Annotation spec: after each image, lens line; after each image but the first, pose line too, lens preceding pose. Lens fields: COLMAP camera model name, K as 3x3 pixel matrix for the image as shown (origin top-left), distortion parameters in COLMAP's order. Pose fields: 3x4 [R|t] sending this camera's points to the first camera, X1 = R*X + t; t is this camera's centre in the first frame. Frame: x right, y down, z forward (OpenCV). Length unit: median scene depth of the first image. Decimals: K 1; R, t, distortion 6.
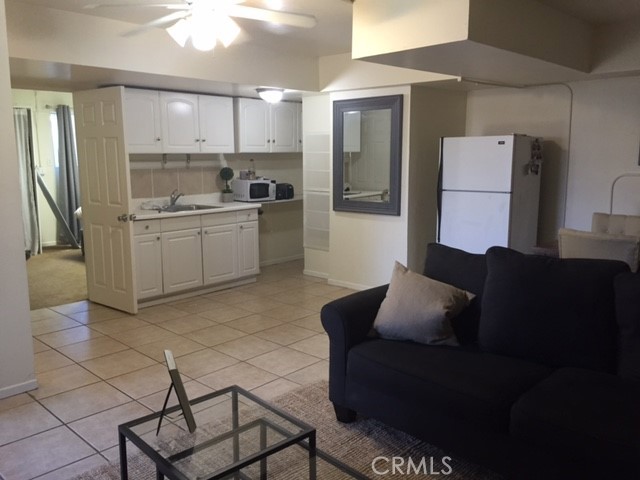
lens RADIAL K [[538.6, 0, 320.0], [0, 538.6, 240.0], [0, 0, 1]] dist [0.064774, 0.002061]
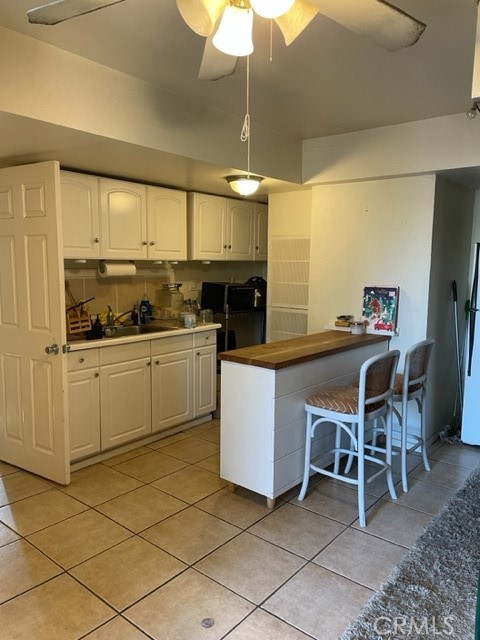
lens RADIAL K [[513.2, 0, 240.0], [0, 513.2, 320.0], [0, 0, 1]] dist [0.175496, -0.000712]
pose [[0.999010, 0.008302, 0.043694, -0.122757], [-0.006161, 0.998784, -0.048918, -0.038225], [-0.044047, 0.048601, 0.997847, 0.255695]]
